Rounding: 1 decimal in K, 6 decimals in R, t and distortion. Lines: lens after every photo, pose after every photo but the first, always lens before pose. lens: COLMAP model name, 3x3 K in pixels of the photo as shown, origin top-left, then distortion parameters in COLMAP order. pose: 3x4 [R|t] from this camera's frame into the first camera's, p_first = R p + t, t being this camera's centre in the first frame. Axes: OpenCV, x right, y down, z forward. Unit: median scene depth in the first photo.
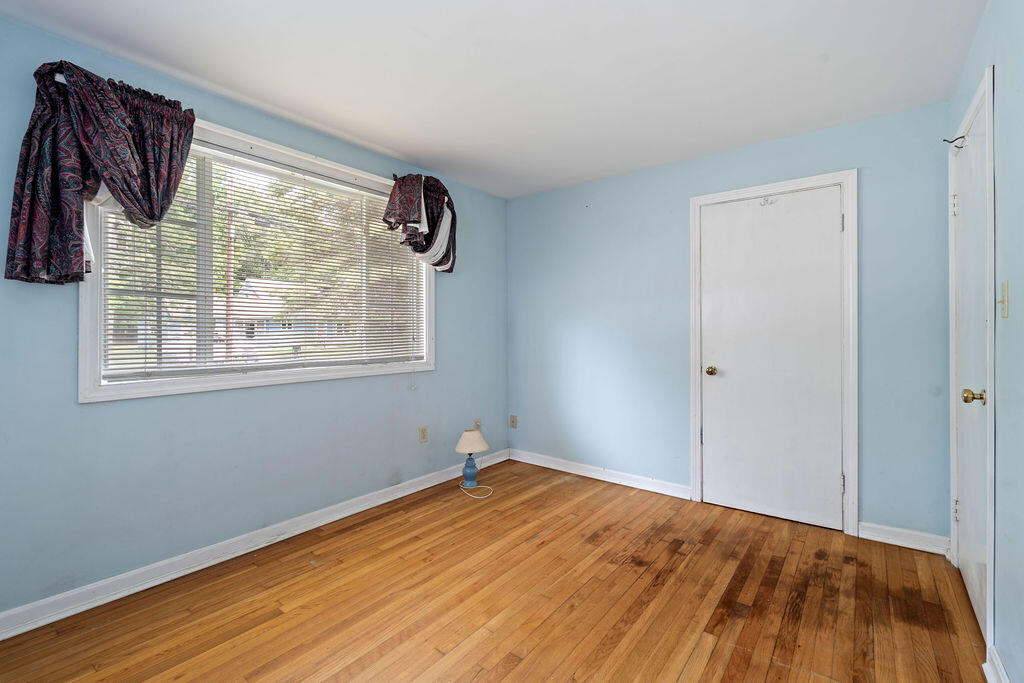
lens RADIAL K [[449.1, 0, 509.3], [0, 449.1, 335.2], [0, 0, 1]] dist [-0.006259, 0.001556]
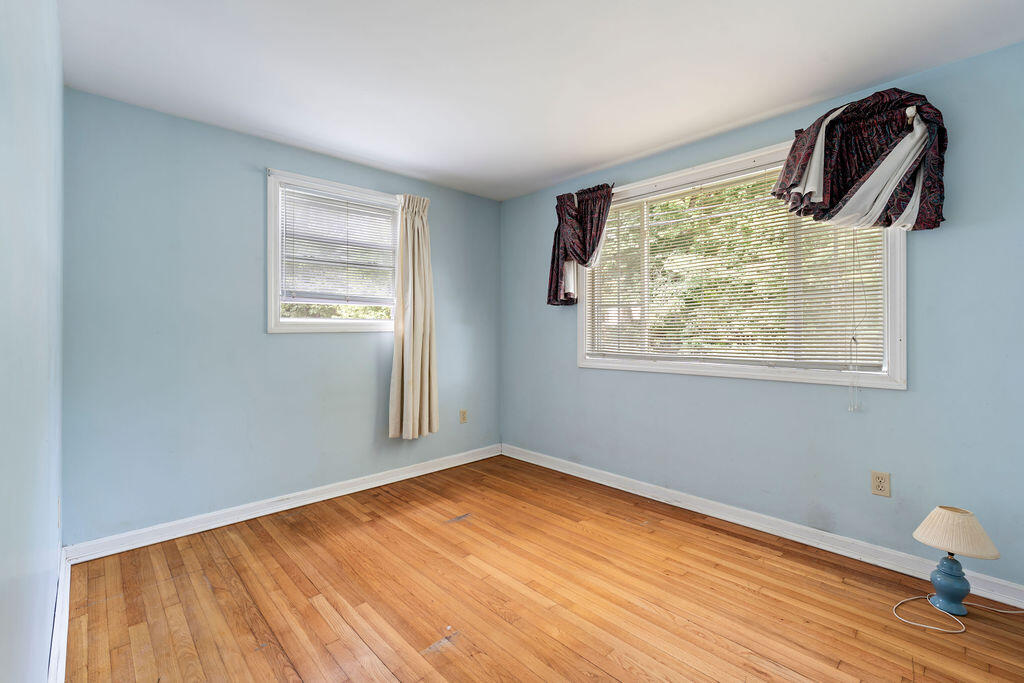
lens RADIAL K [[449.1, 0, 509.4], [0, 449.1, 333.9], [0, 0, 1]] dist [-0.006259, 0.001556]
pose [[-0.146788, 0.011300, -0.989103, 0.678550], [-0.005773, 0.999908, 0.012280, -0.006871], [0.989151, 0.007513, -0.146709, 0.694810]]
